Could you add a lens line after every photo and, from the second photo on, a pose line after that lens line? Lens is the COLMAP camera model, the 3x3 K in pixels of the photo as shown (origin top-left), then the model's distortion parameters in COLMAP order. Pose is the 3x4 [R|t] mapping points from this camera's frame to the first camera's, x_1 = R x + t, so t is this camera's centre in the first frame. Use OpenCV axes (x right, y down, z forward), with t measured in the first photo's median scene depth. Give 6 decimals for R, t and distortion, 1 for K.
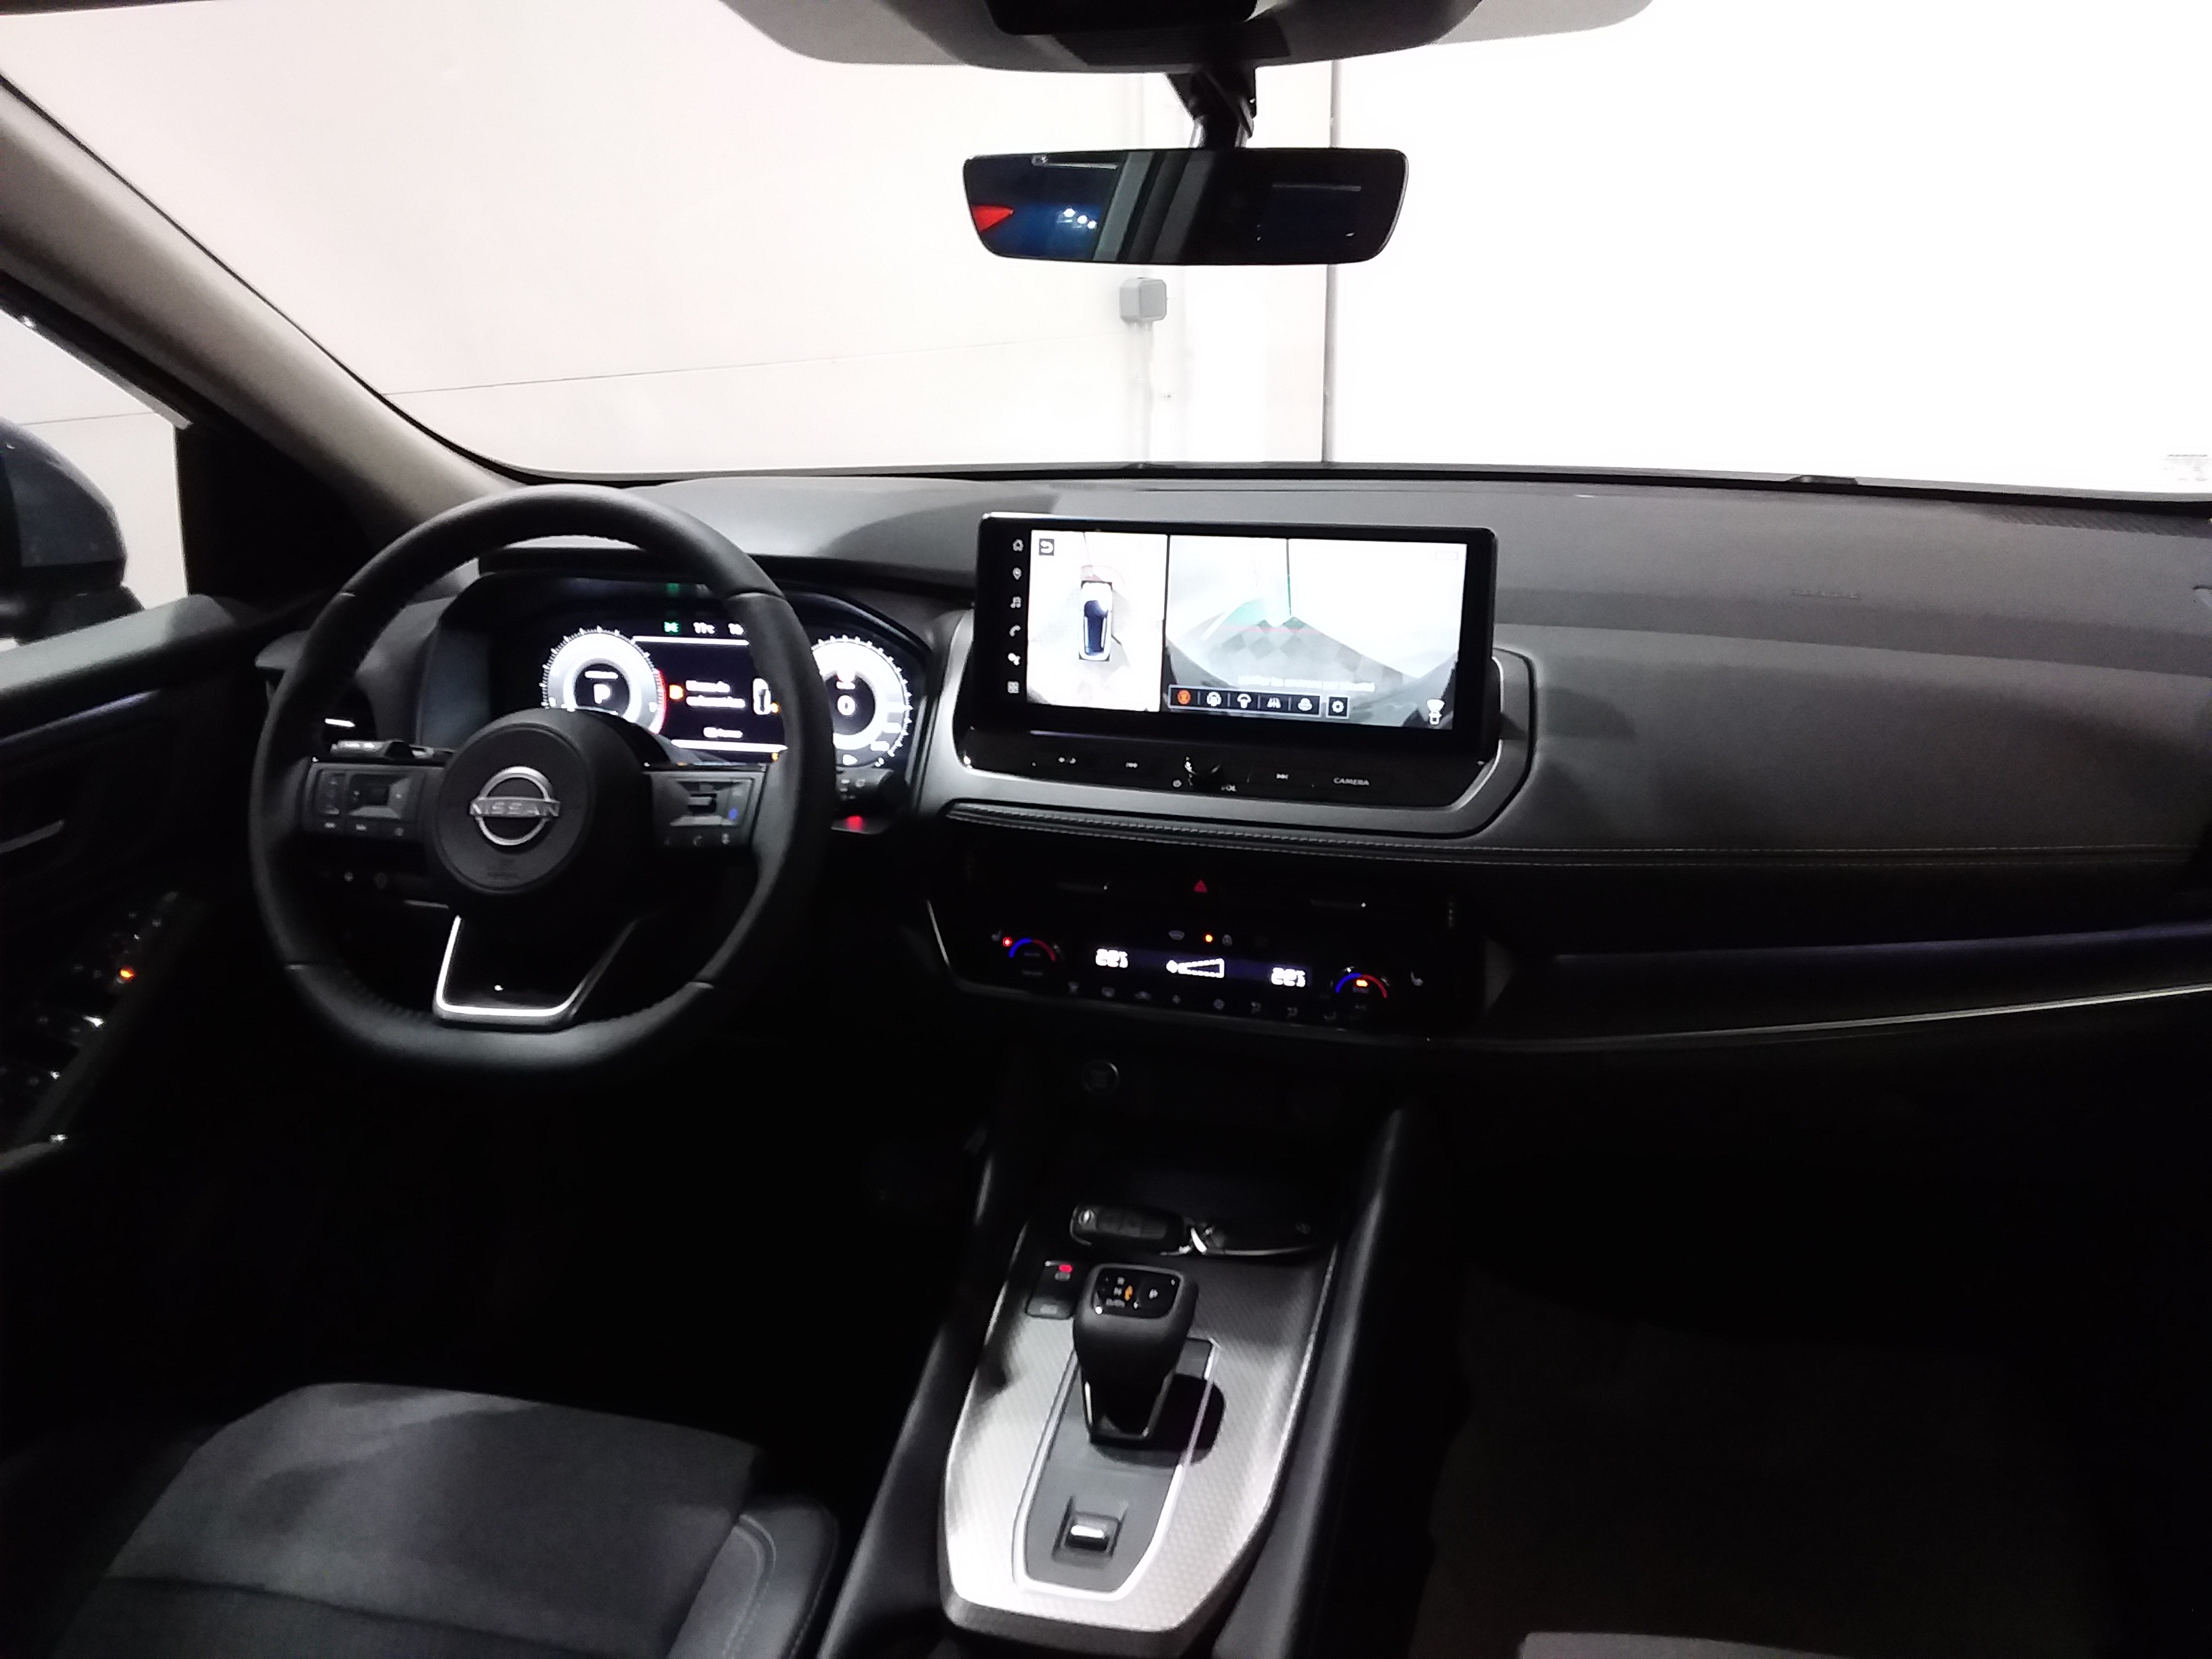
lens RADIAL K [[2026.6, 0, 1104.4], [0, 2026.6, 799.4], [0, 0, 1]] dist [0.149551, 0.004891]
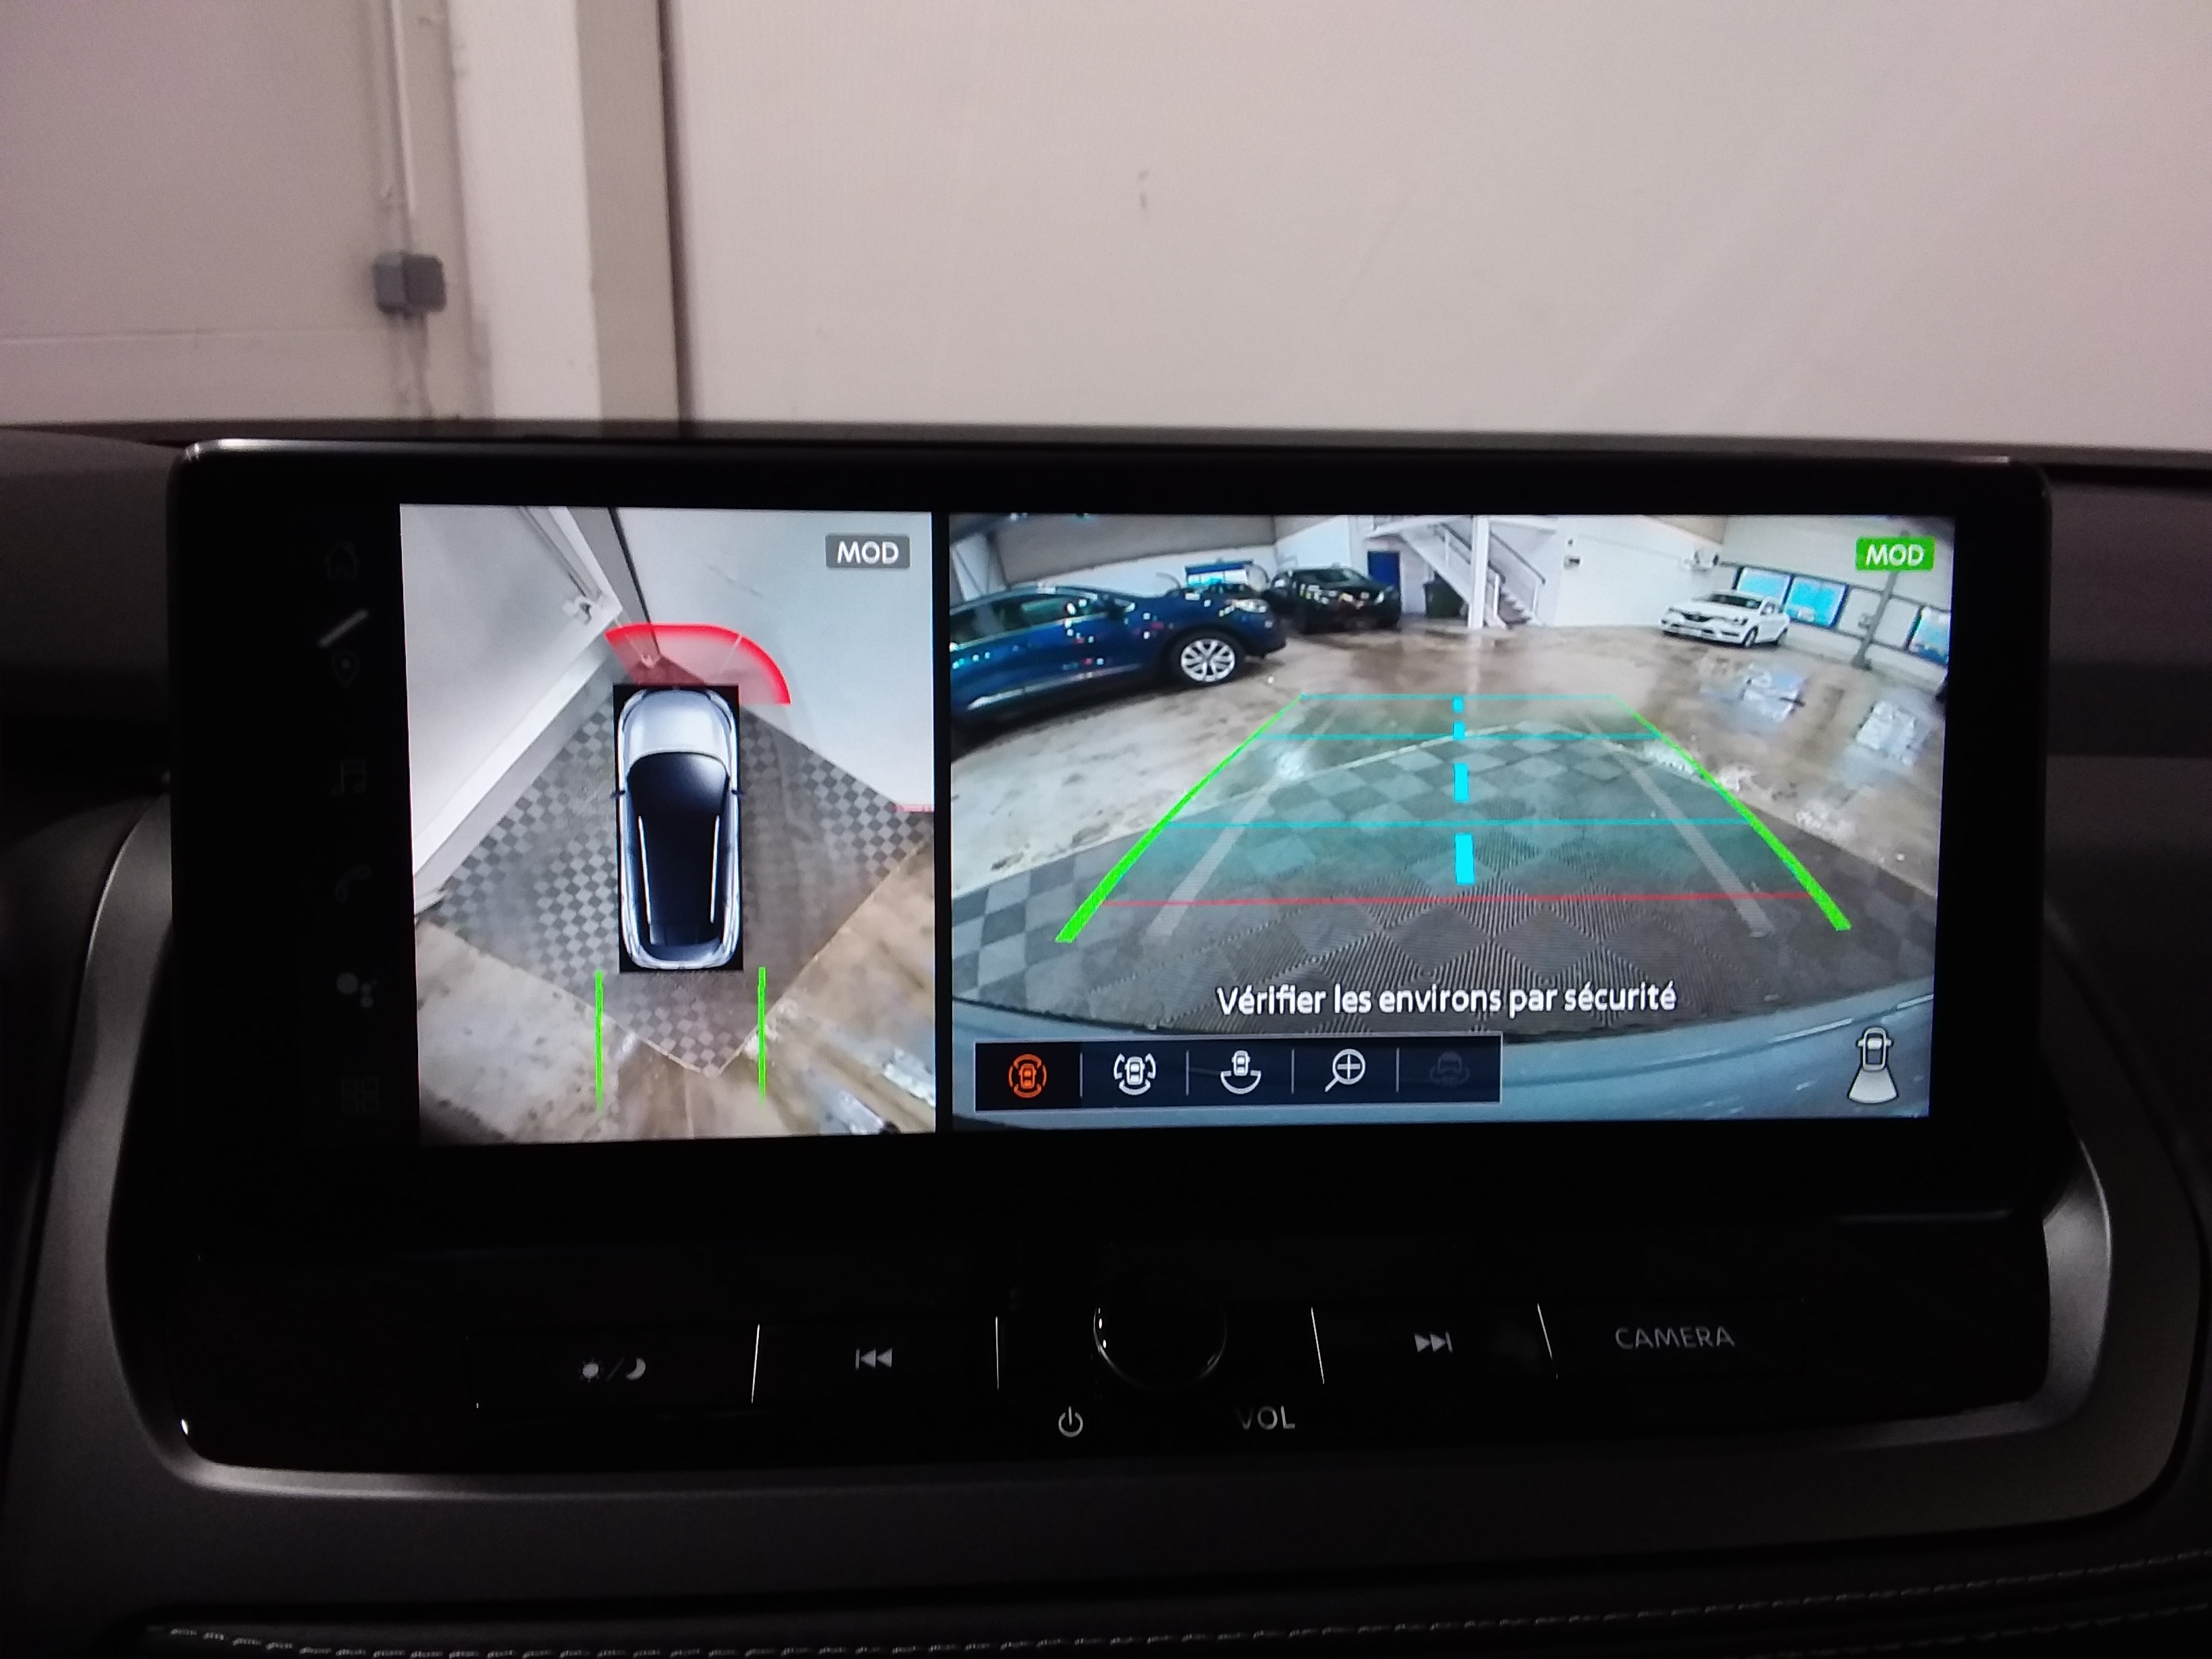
lens RADIAL K [[2178.1, 0, 1191.4], [0, 2178.1, 832.3], [0, 0, 1]] dist [0.134396, -0.006138]
pose [[0.935417, -0.077518, 0.344943, -0.041592], [0.085153, 0.996343, -0.007012, -0.079242], [-0.343138, 0.035932, 0.938598, 0.694584]]
